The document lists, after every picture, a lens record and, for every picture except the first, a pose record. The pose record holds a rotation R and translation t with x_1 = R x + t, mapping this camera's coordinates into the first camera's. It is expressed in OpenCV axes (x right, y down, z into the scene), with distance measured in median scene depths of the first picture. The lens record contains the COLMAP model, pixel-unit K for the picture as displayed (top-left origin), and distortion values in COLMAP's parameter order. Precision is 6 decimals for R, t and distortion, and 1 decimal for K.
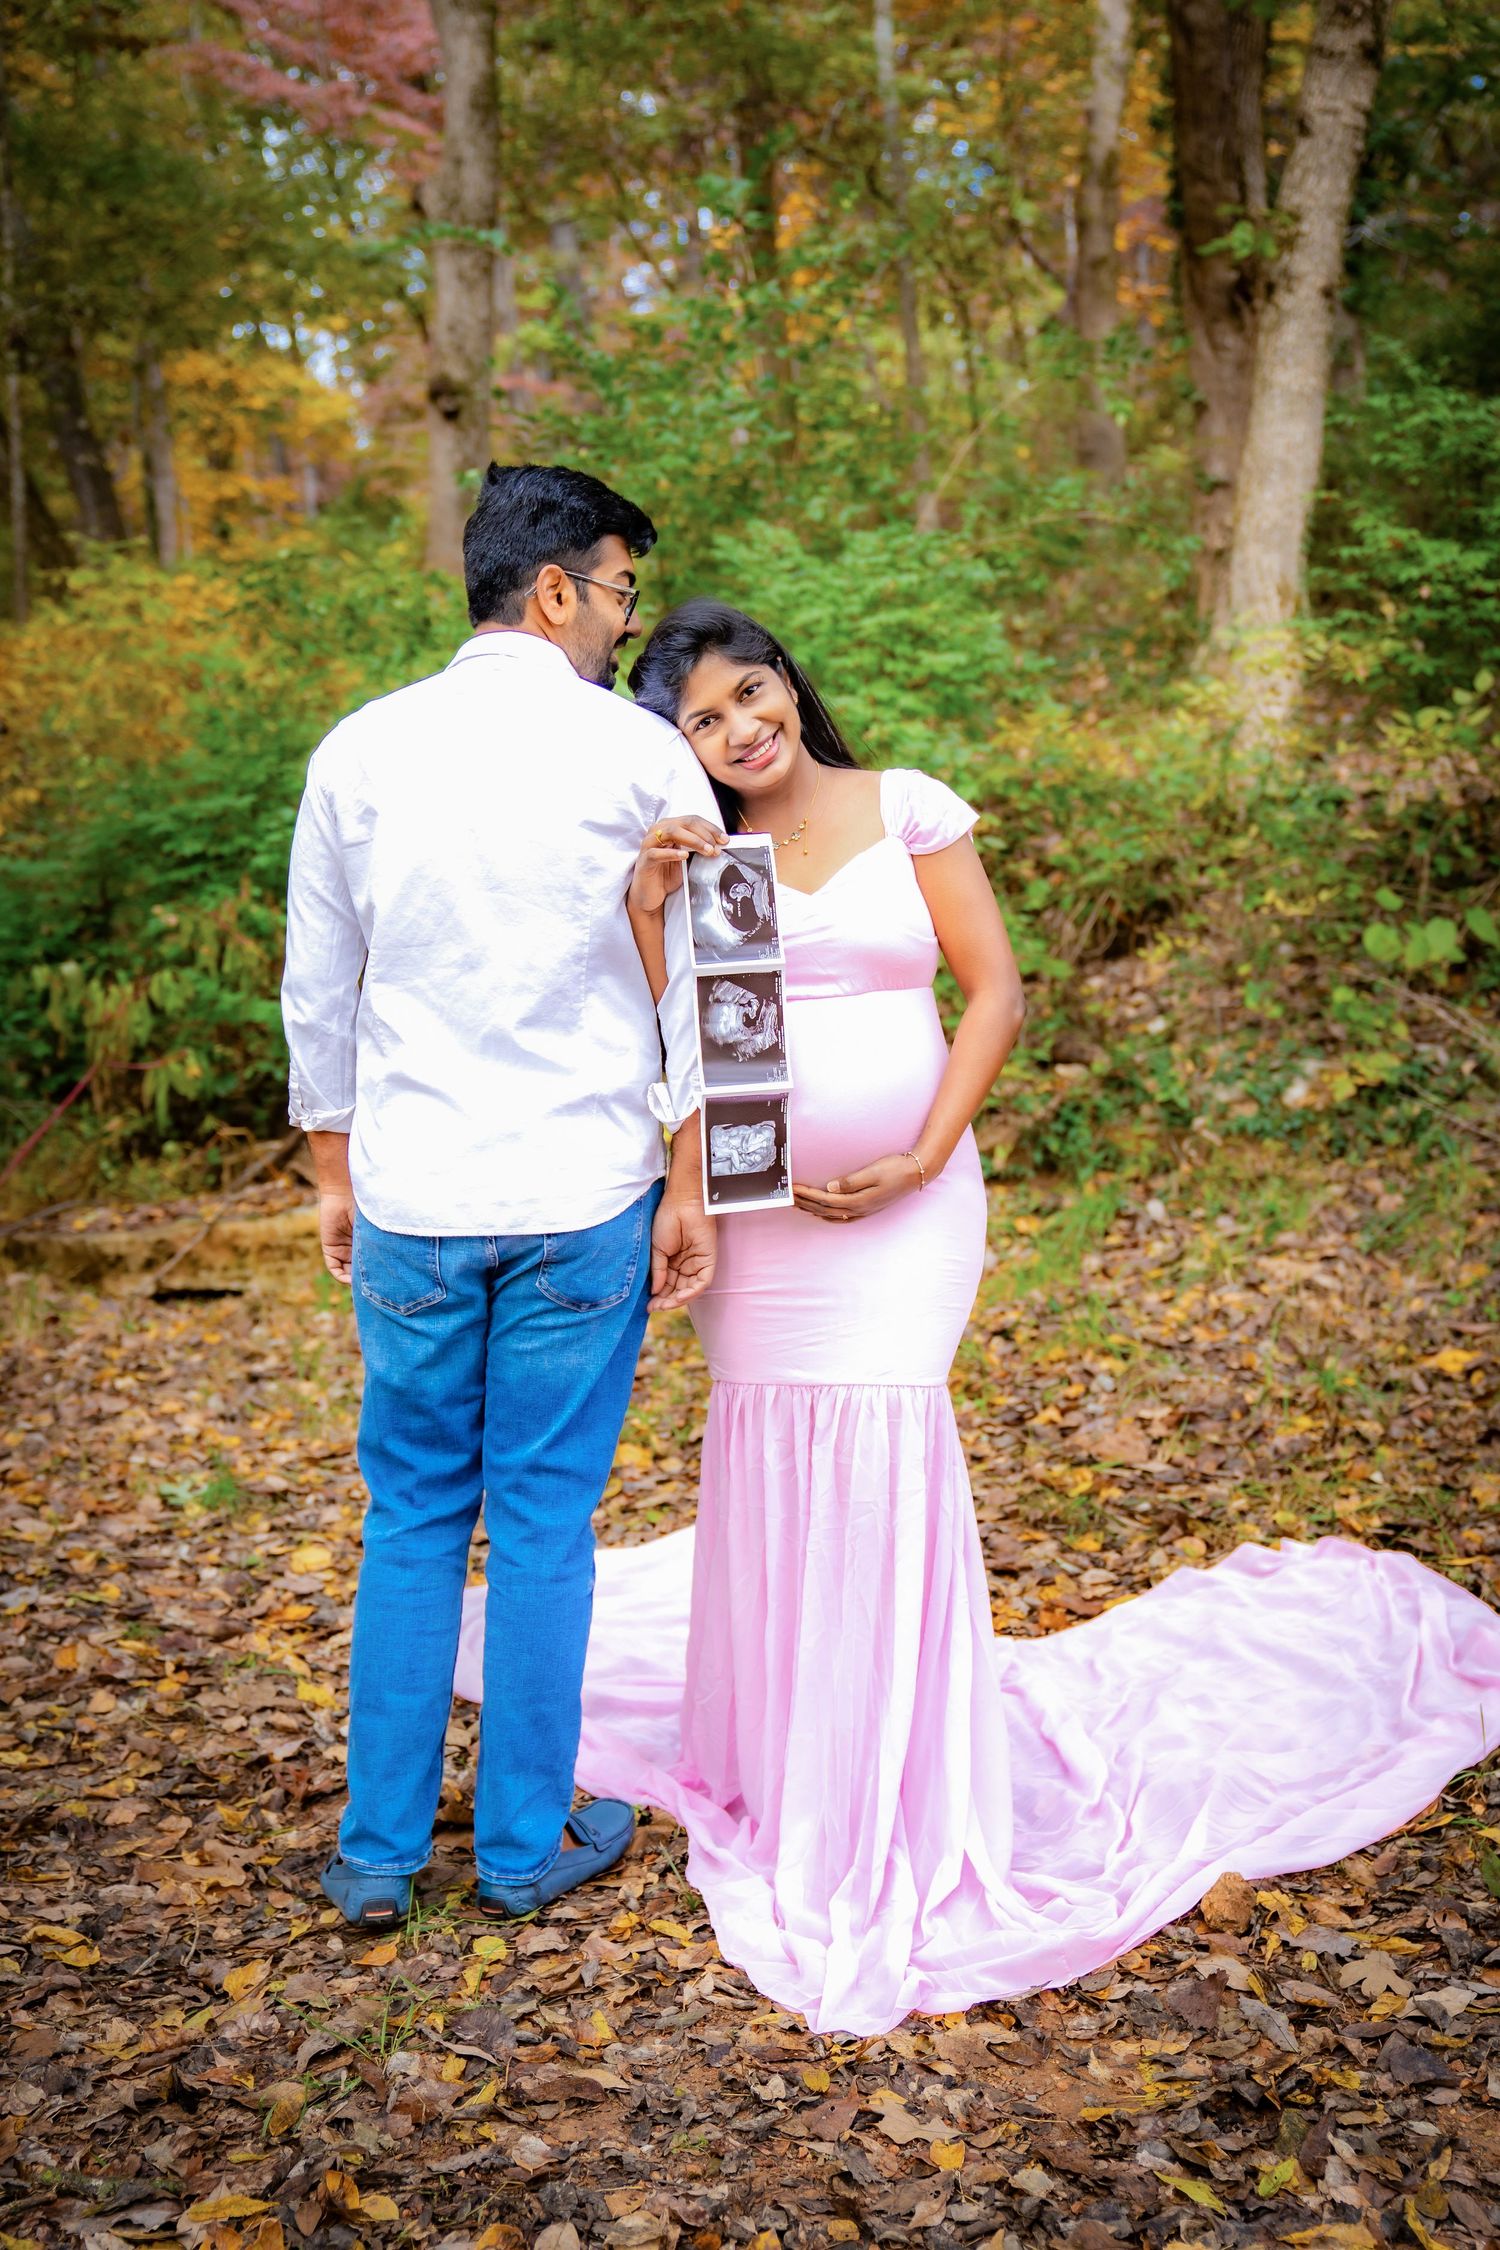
lens RADIAL K [[2532.9, 0, 744.7], [0, 2532.9, 1131.0], [0, 0, 1]] dist [0.075792, 0.000000]
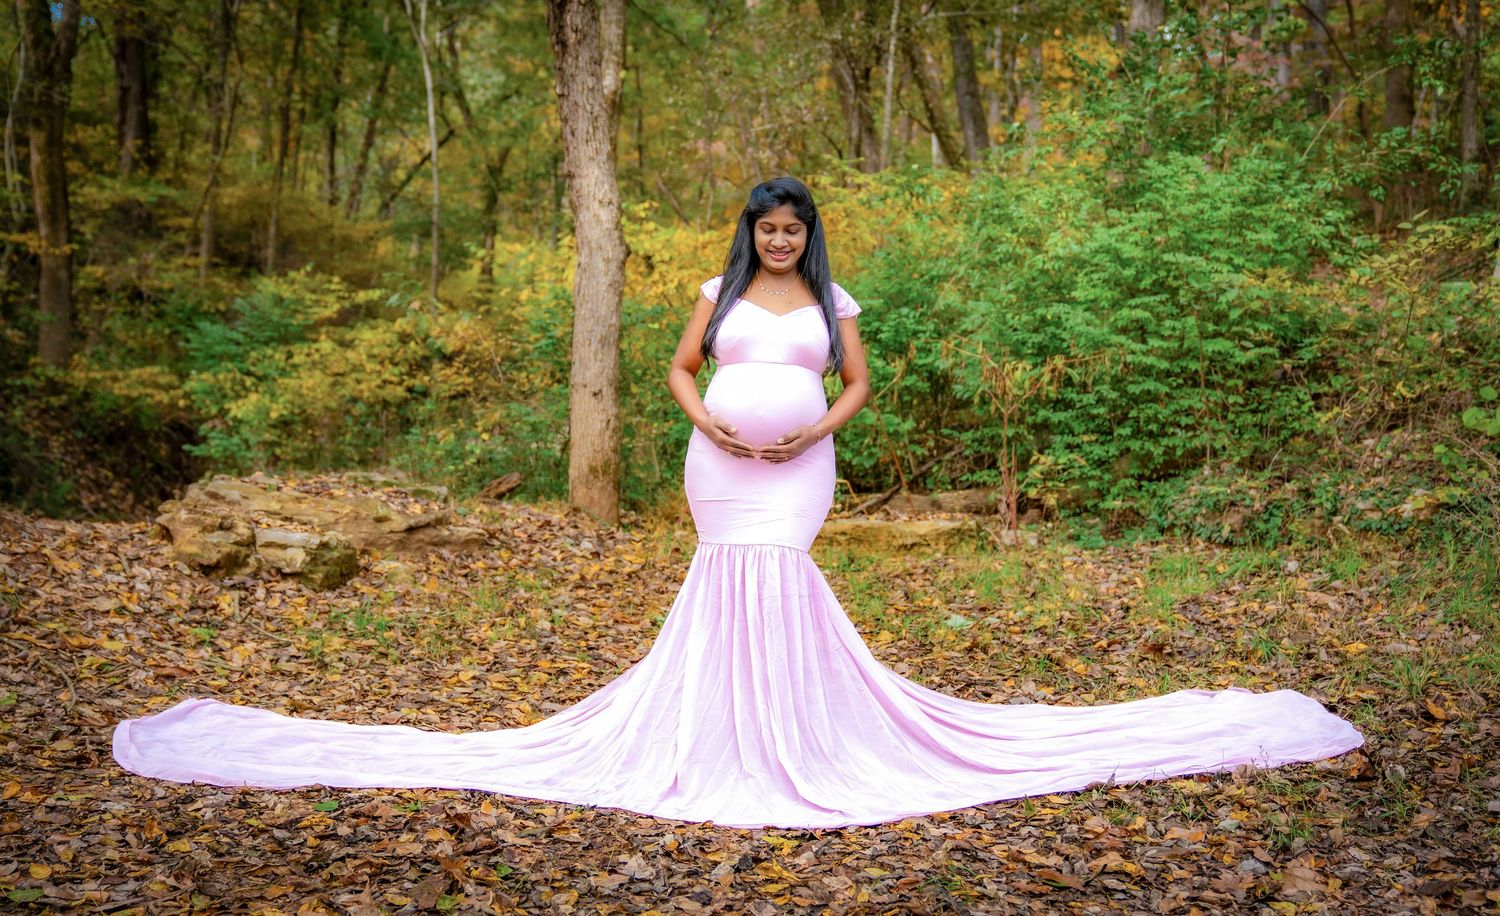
lens RADIAL K [[1746.4, 0, 742.9], [0, 1746.4, 472.5], [0, 0, 1]] dist [0.155464, 0.000000]
pose [[0.912754, 0.089767, -0.398526, 0.281645], [-0.105223, 0.994303, -0.017031, 0.026819], [0.394726, 0.057480, 0.916999, -0.215719]]
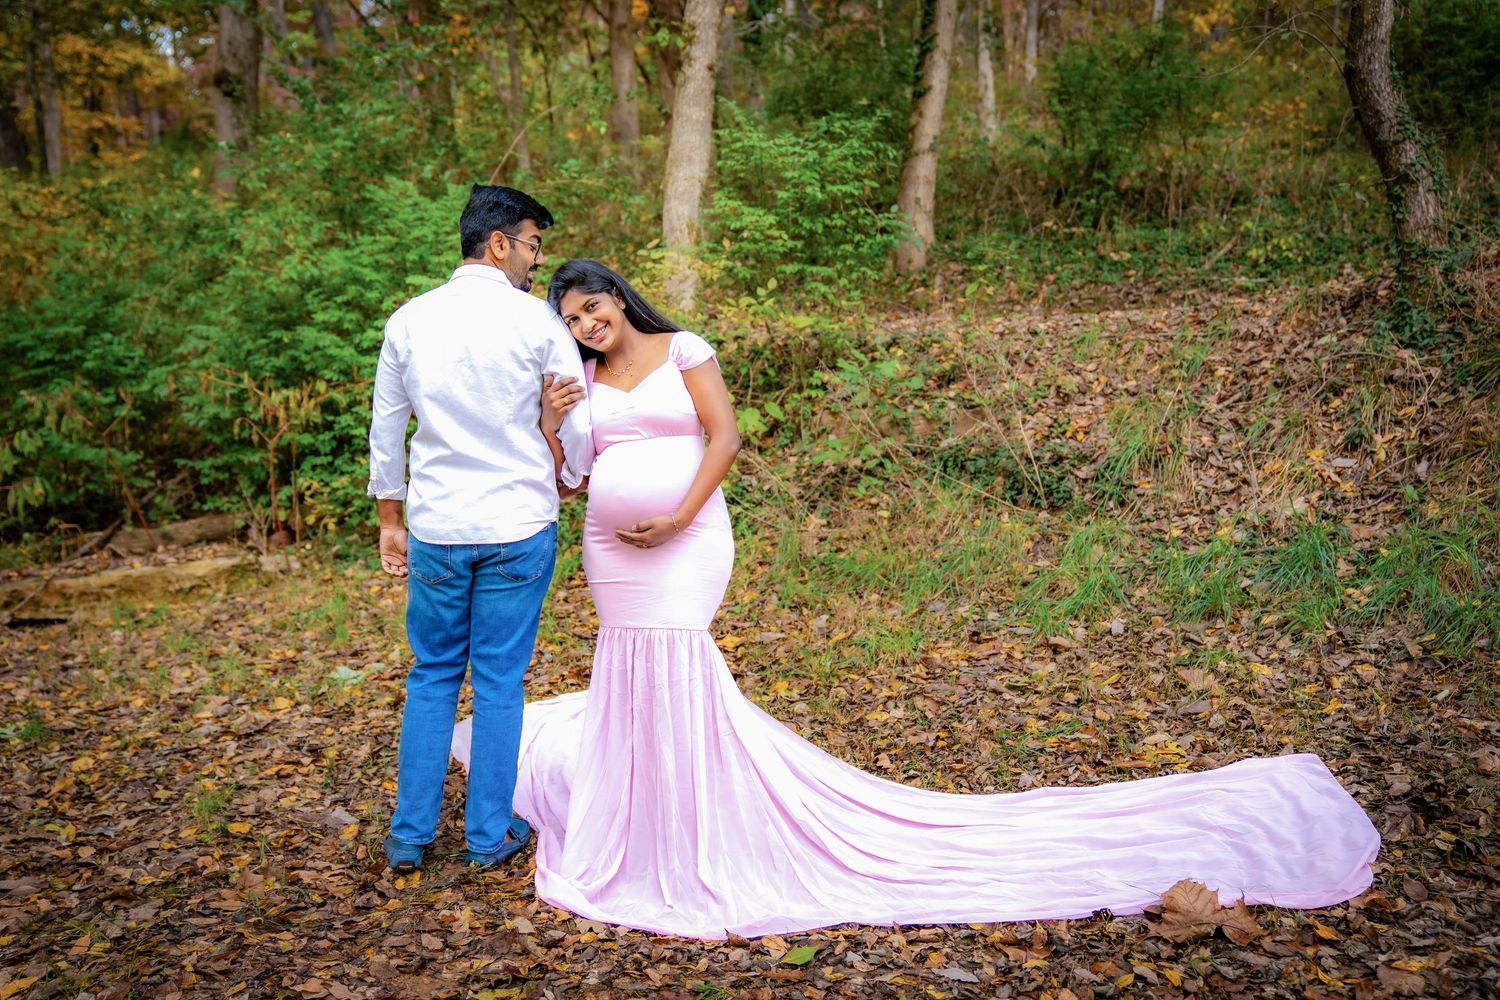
lens RADIAL K [[1532.0, 0, 739.3], [0, 1532.0, 487.1], [0, 0, 1]] dist [0.051433, 0.000000]
pose [[0.982165, -0.000342, 0.188019, 0.050423], [0.004800, 0.999718, -0.023258, 0.000562], [-0.187958, 0.023745, 0.981890, -0.104480]]
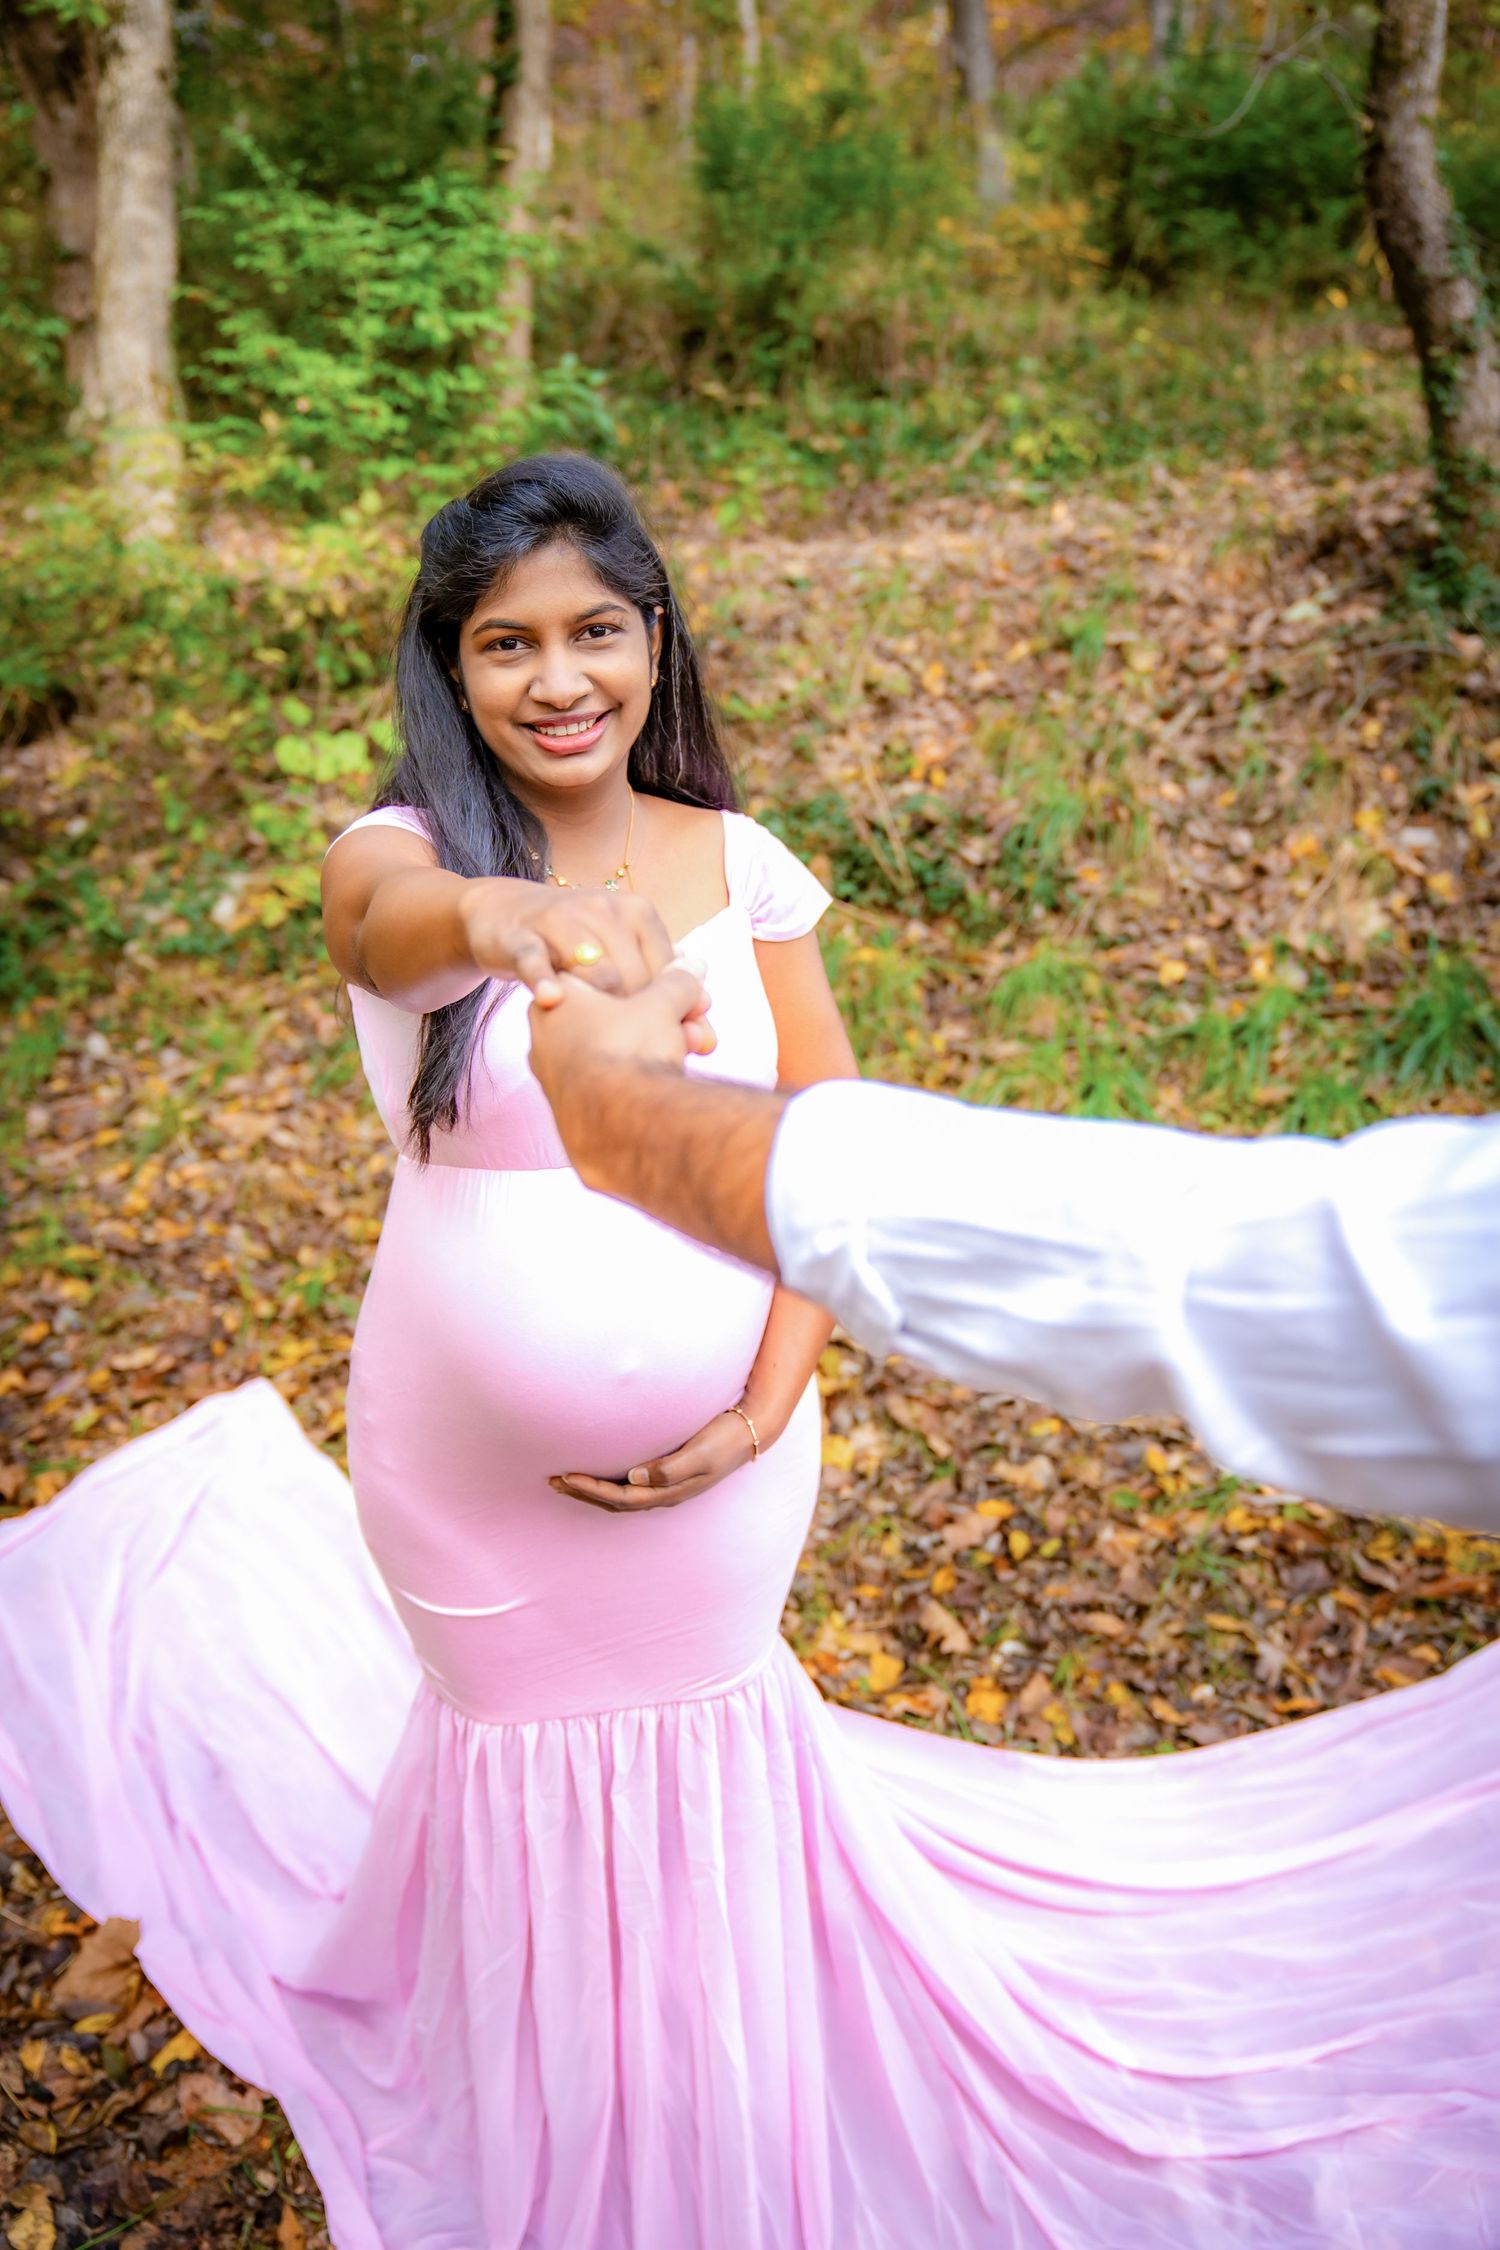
lens RADIAL K [[1881.9, 0, 753.3], [0, 1881.9, 1130.1], [0, 0, 1]] dist [-0.057449, 0.072684]
pose [[0.874317, -0.128940, 0.467915, 0.037584], [0.038499, 0.979453, 0.197965, -0.068996], [-0.483826, -0.155070, 0.861316, 0.229632]]
